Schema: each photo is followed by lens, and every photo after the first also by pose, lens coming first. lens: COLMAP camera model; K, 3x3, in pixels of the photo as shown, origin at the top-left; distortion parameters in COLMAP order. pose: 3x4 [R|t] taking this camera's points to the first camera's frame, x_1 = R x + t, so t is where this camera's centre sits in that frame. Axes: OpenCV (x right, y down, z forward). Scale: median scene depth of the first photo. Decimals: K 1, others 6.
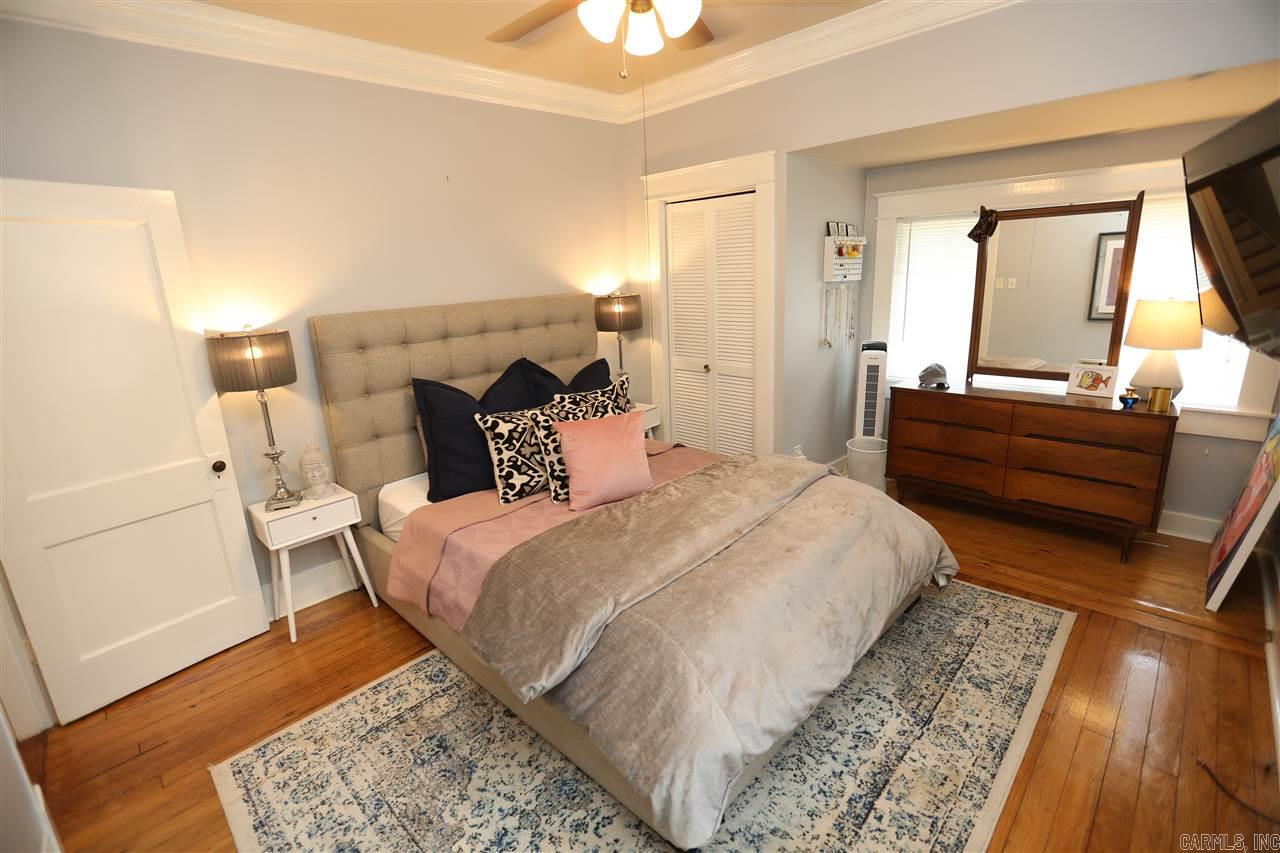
lens RADIAL K [[561.0, 0, 640.0], [0, 561.0, 426.5], [0, 0, 1]] dist [-0.030362, 0.017131]
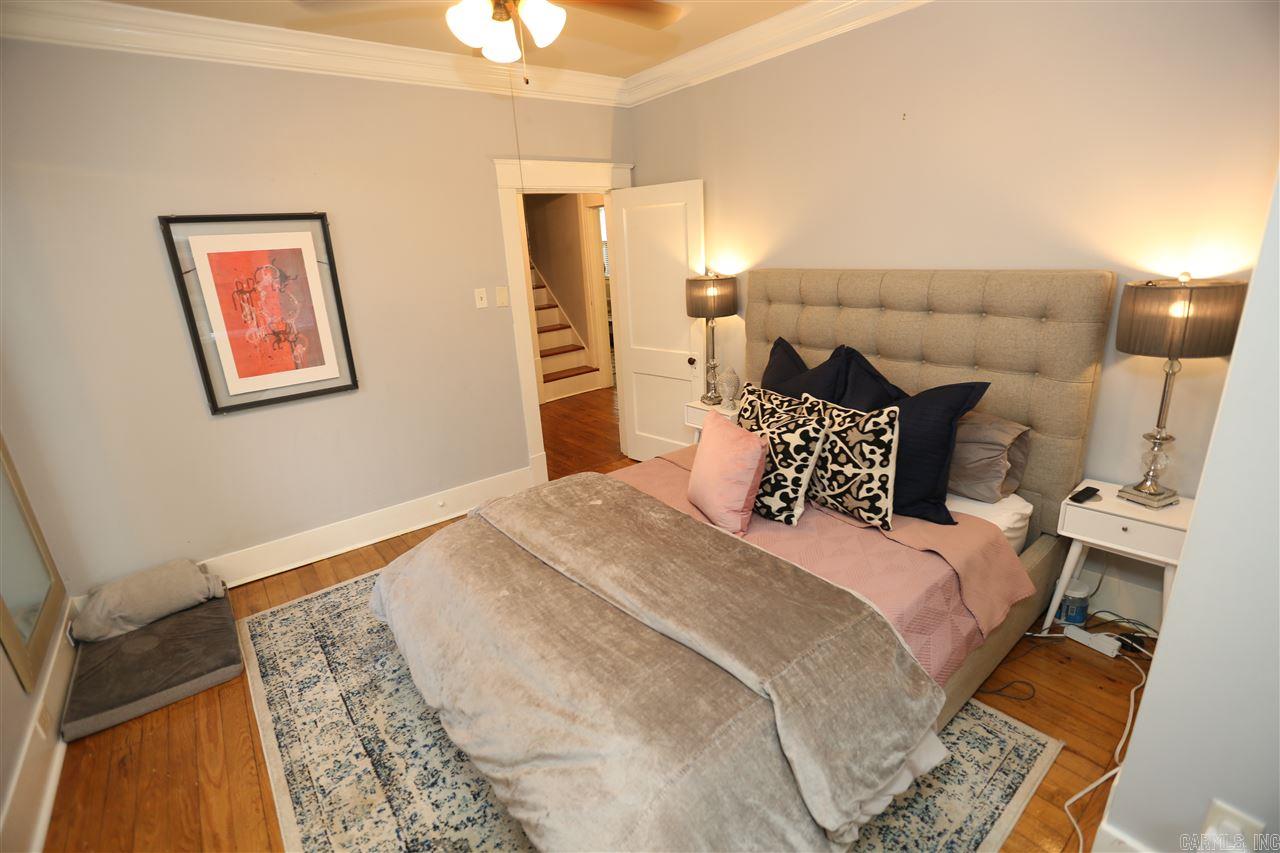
lens RADIAL K [[576.4, 0, 642.3], [0, 576.4, 422.3], [0, 0, 1]] dist [-0.056055, 0.020476]
pose [[-0.096919, 0.339317, -0.935666, 1.092556], [-0.220496, 0.909412, 0.352636, -0.416586], [0.970561, 0.240487, -0.013321, 1.261700]]
